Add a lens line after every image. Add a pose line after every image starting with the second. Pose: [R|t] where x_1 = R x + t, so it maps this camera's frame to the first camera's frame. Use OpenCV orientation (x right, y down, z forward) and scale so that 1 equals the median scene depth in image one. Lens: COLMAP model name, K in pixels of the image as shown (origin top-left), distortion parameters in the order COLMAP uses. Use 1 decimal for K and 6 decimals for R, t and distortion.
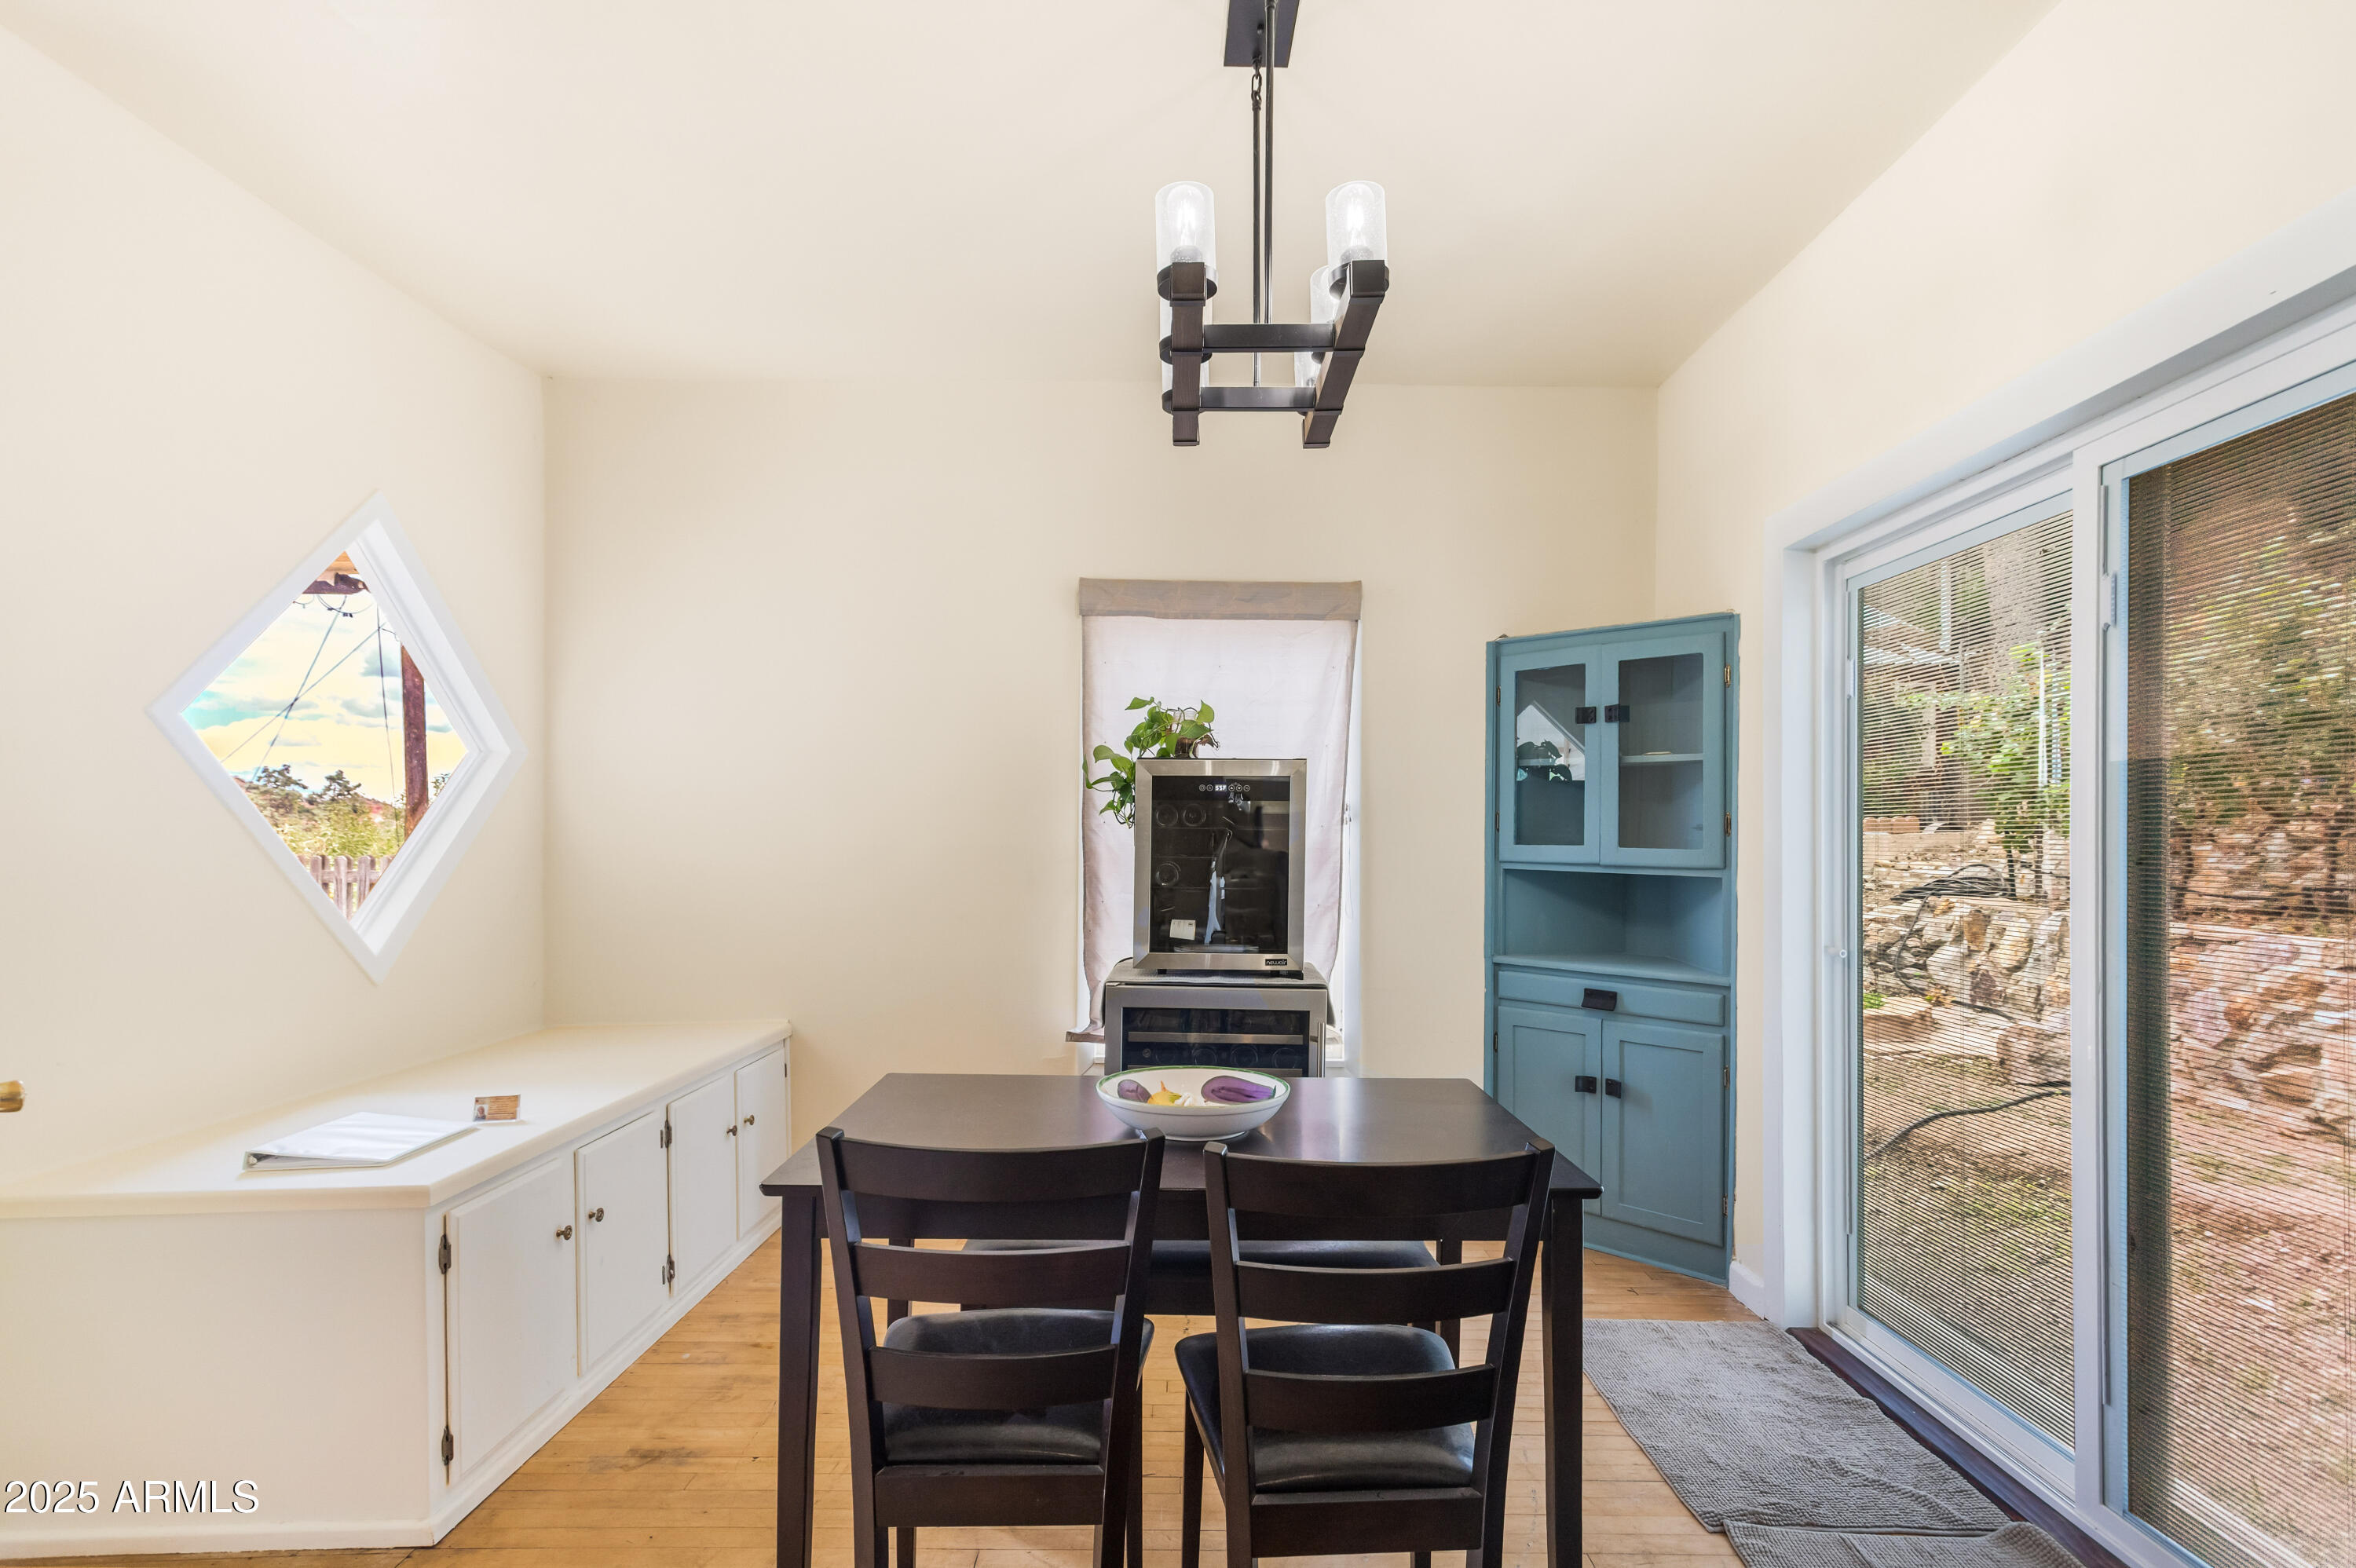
lens RADIAL K [[1116.2, 0, 1183.3], [0, 1116.2, 847.5], [0, 0, 1]] dist [0.000672, 0.000327]
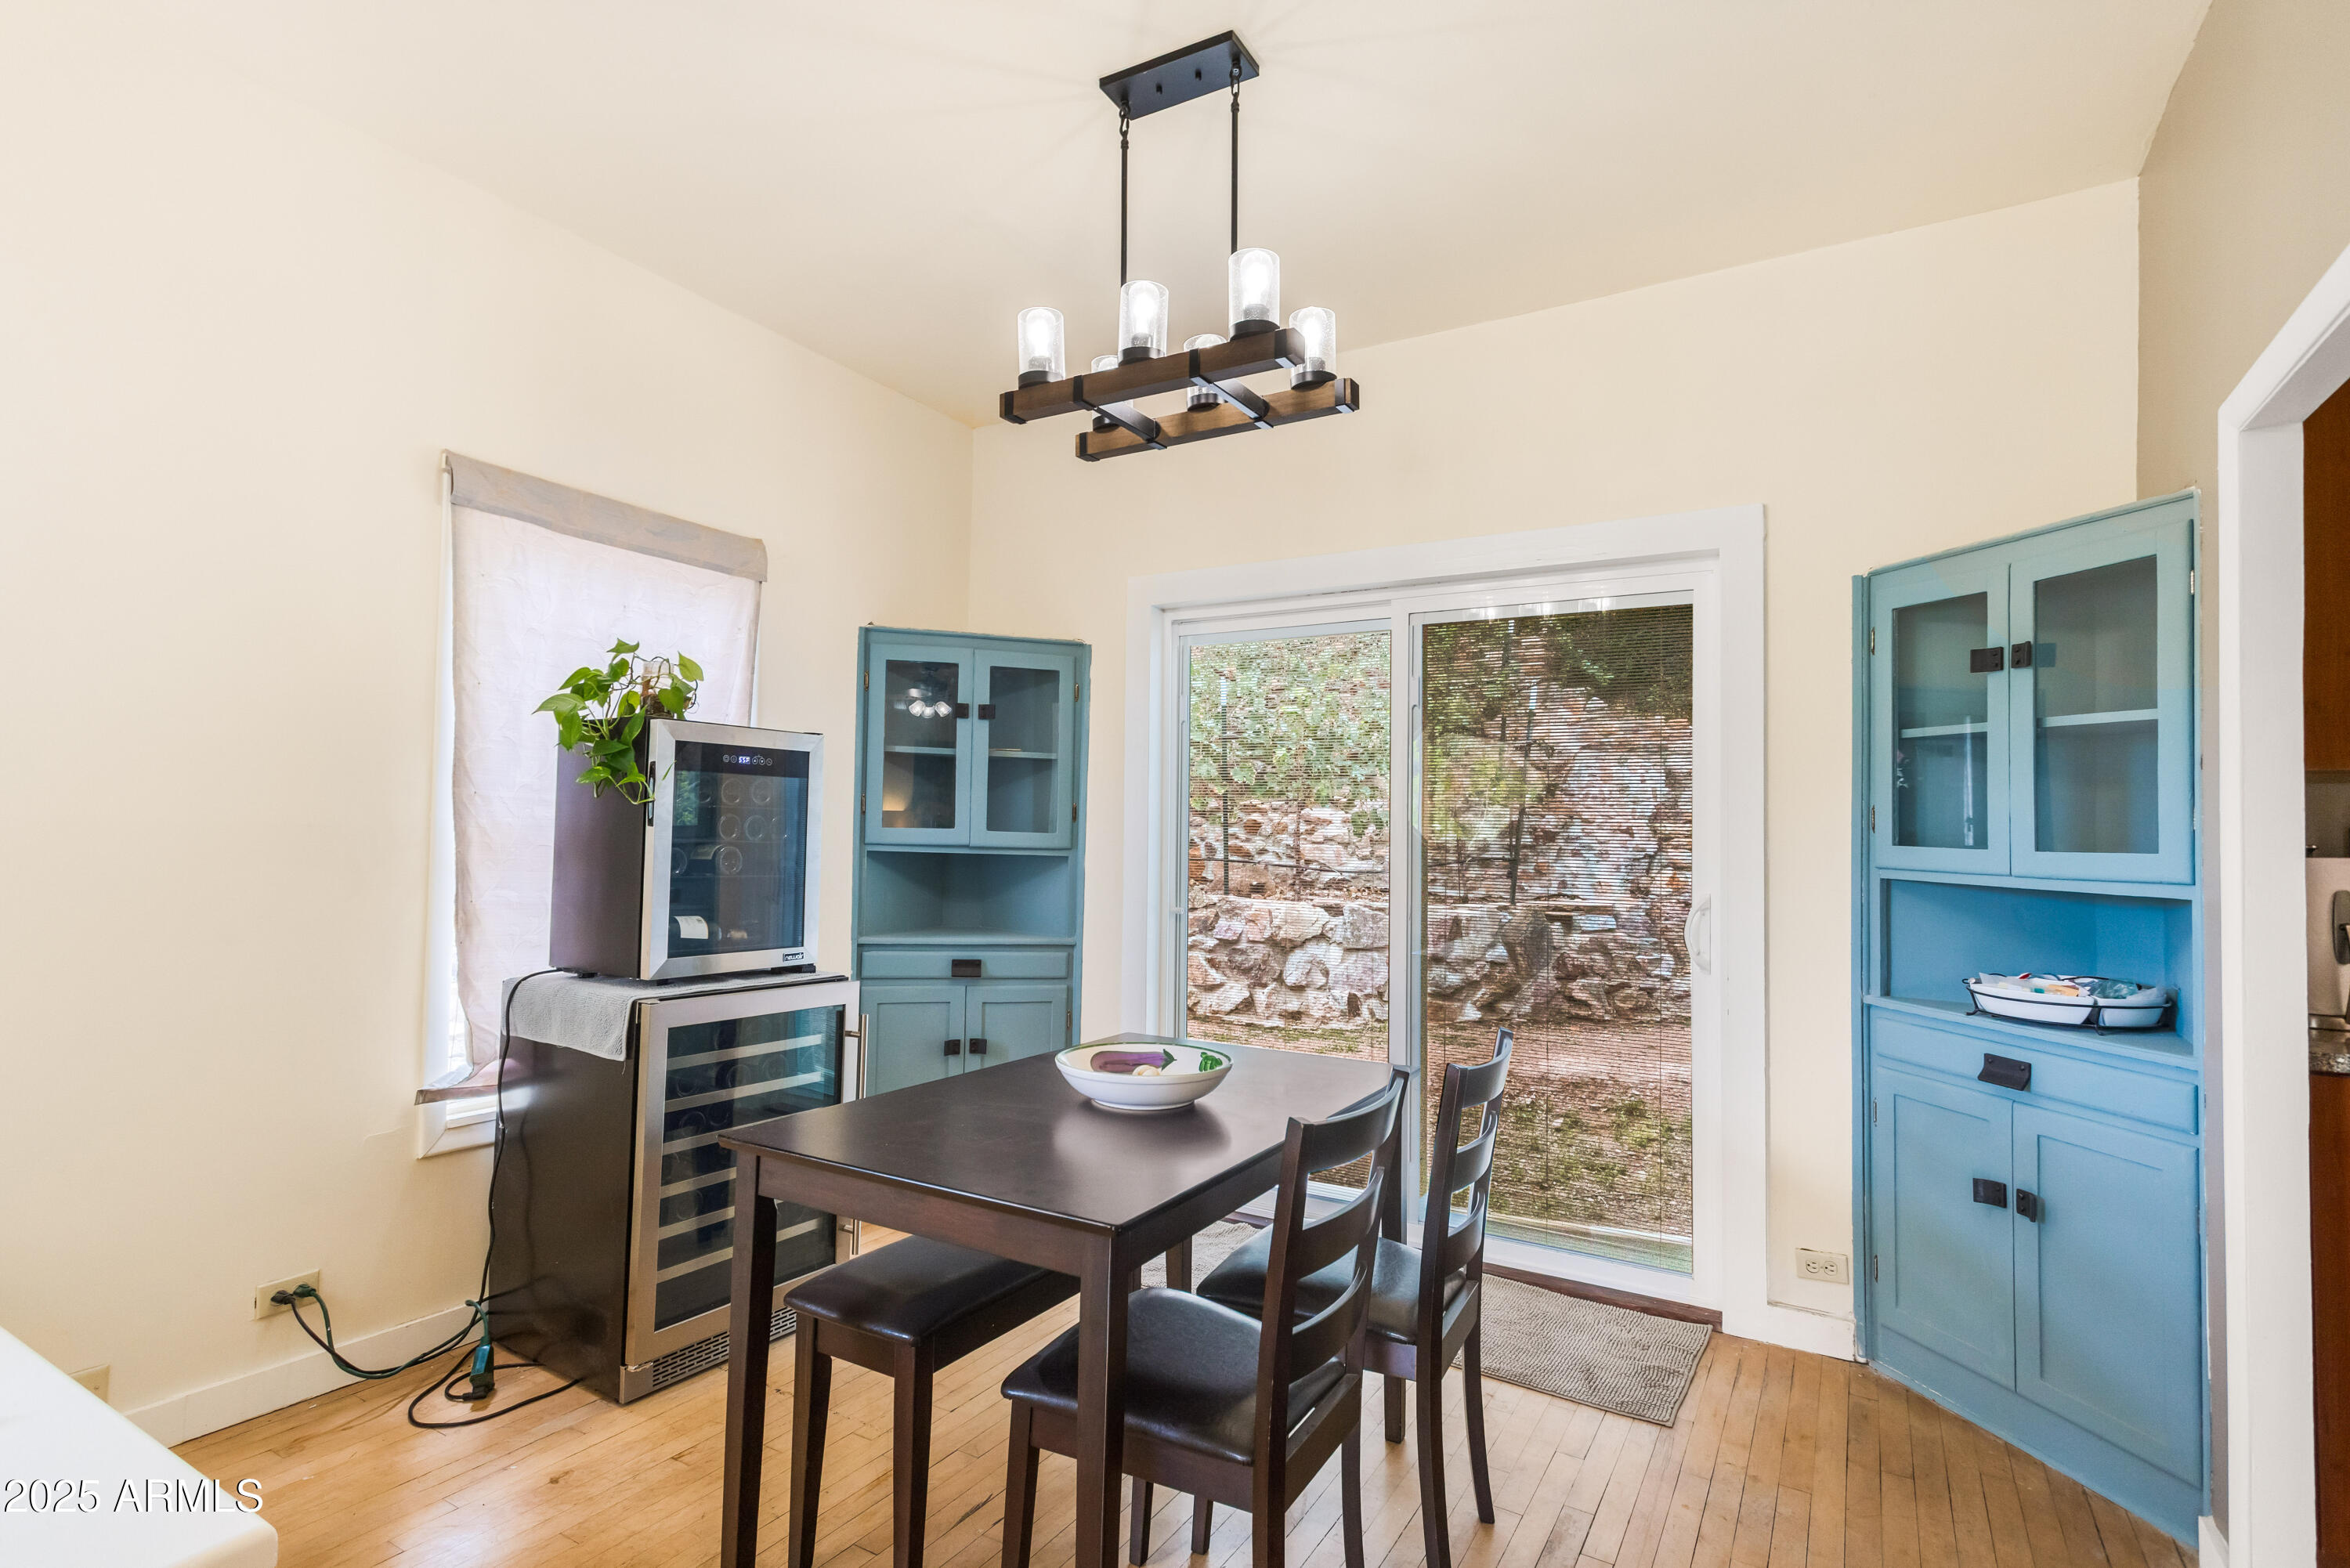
lens RADIAL K [[1163.1, 0, 1170.6], [0, 1163.1, 790.8], [0, 0, 1]] dist [0.001307, 0.001291]
pose [[0.513994, 0.034781, 0.857088, -0.521007], [-0.008850, 0.999339, -0.035246, -0.000519], [-0.857748, 0.010531, 0.513963, 0.233044]]
